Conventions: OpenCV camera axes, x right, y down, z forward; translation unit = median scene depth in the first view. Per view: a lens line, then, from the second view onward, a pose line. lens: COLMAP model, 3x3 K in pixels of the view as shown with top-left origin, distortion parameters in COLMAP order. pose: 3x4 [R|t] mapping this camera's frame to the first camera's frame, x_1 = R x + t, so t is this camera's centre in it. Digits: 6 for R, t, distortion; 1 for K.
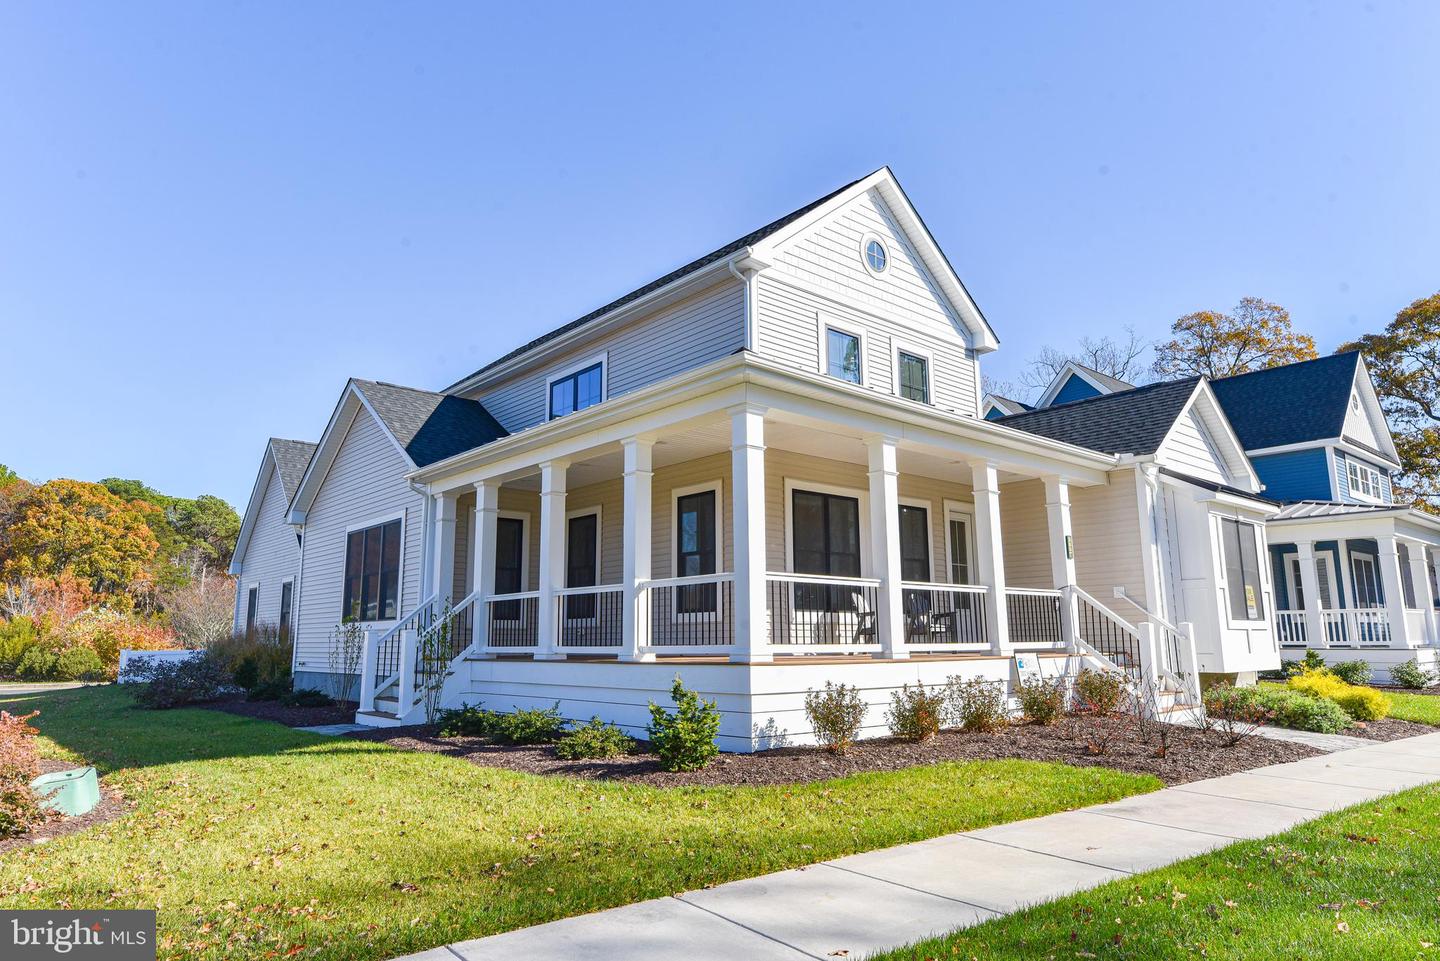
lens RADIAL K [[929.0, 0, 718.9], [0, 929.0, 478.8], [0, 0, 1]] dist [0.004333, -0.003055]
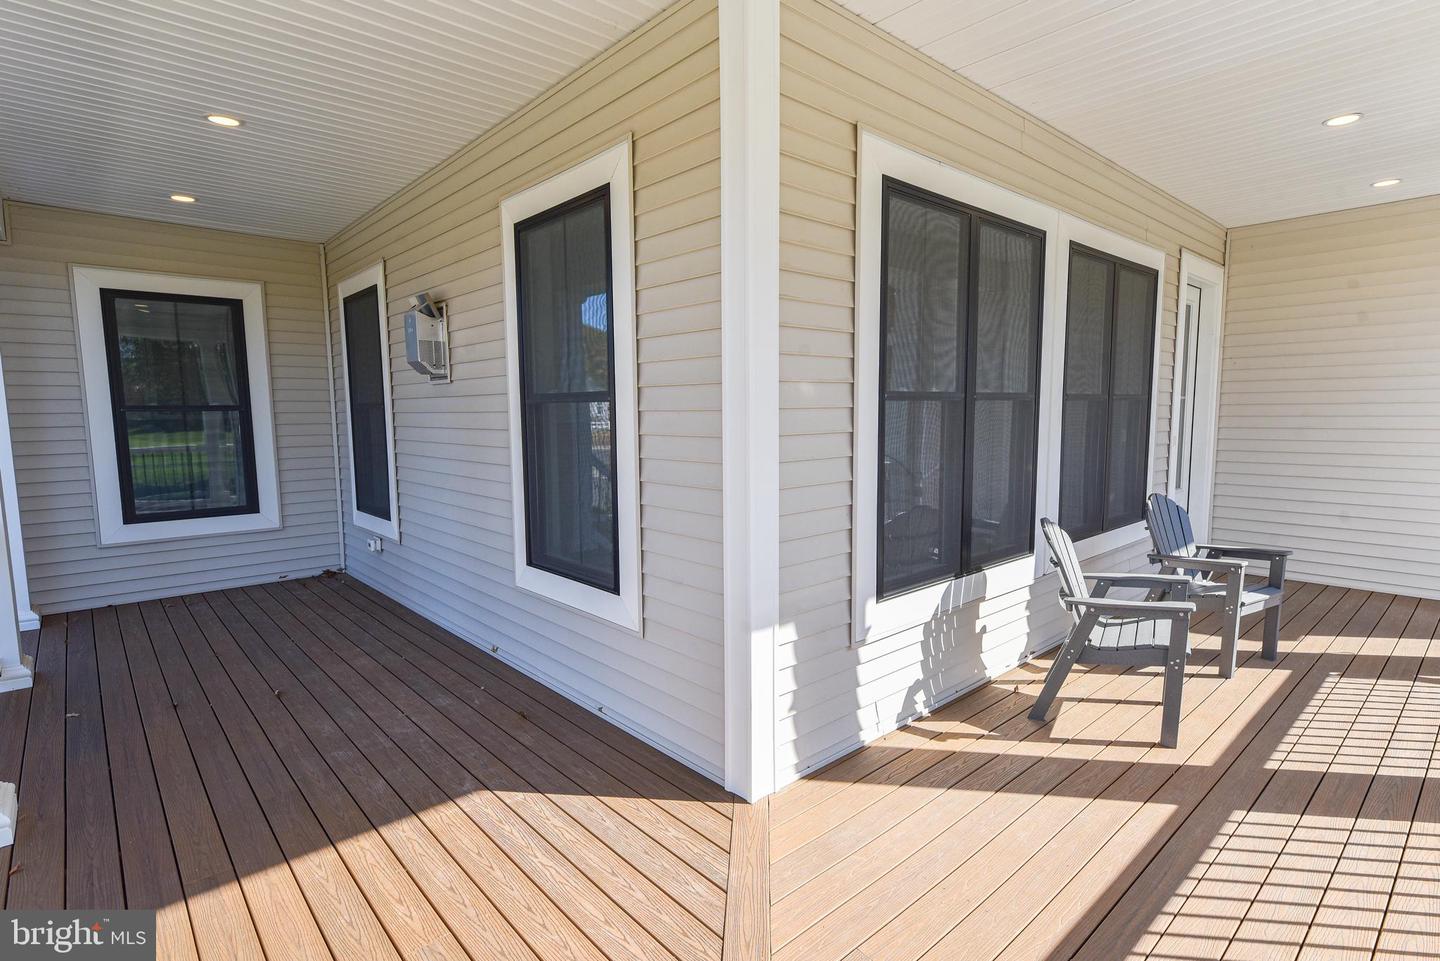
lens RADIAL K [[727.9, 0, 720.2], [0, 727.9, 487.7], [0, 0, 1]] dist [-0.003435, 0.001352]
pose [[0.999953, -0.002429, 0.009353, 0.025922], [-0.000323, 0.958925, 0.283659, 0.036082], [-0.009658, -0.283649, 0.958880, 0.713510]]
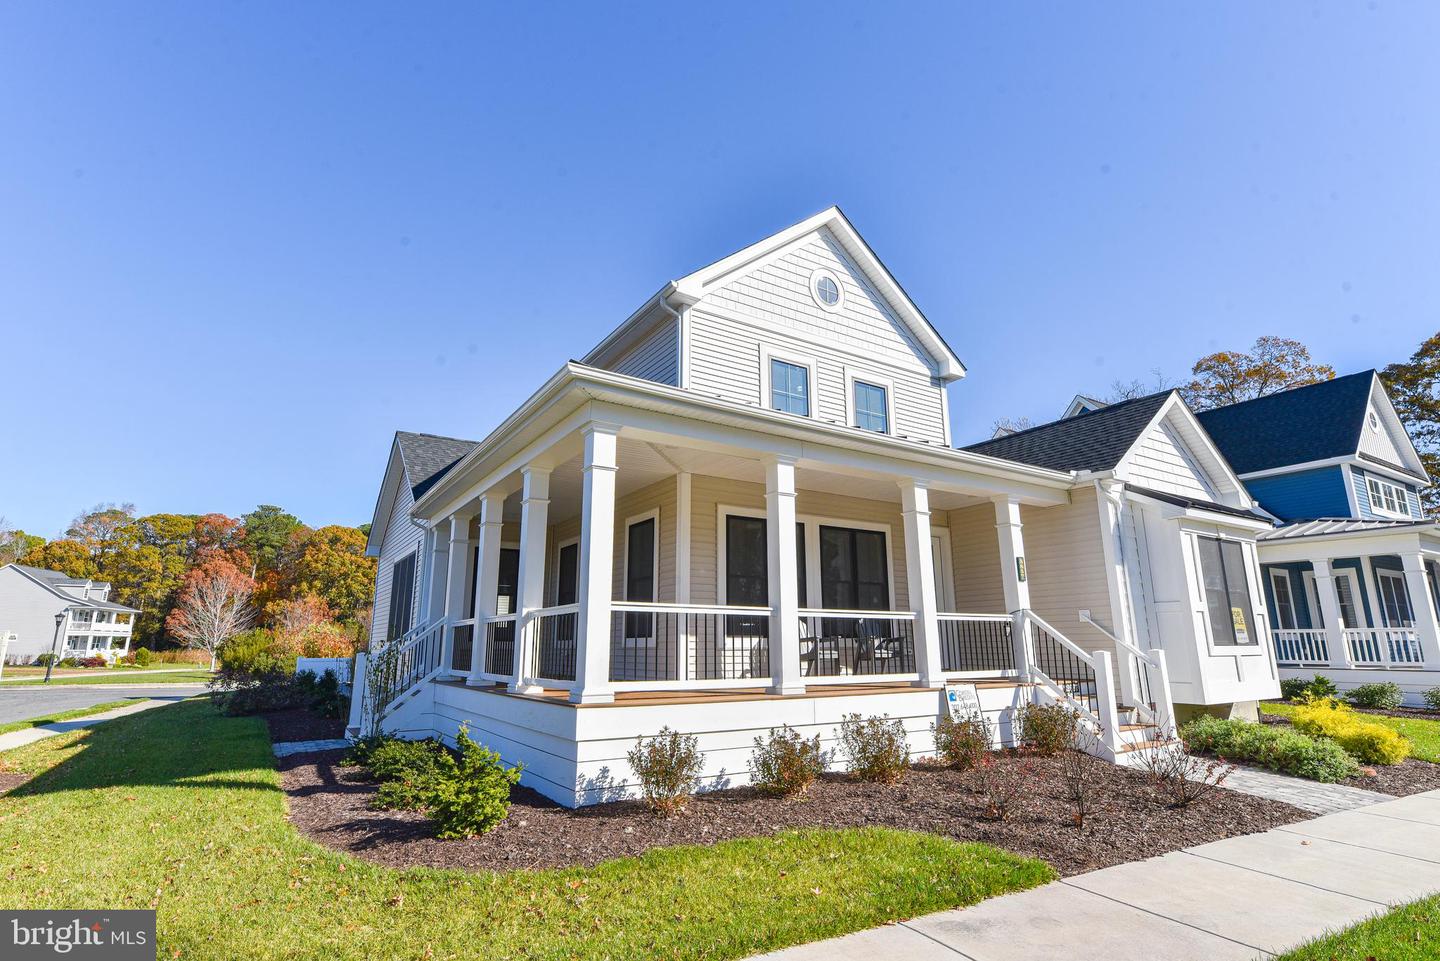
lens RADIAL K [[727.9, 0, 717.2], [0, 727.9, 479.2], [0, 0, 1]] dist [-0.003435, 0.001352]
pose [[0.987630, -0.031094, -0.153690, 0.178976], [0.023205, 0.998332, -0.052862, 0.012895], [0.155077, 0.048642, 0.986704, 0.199663]]
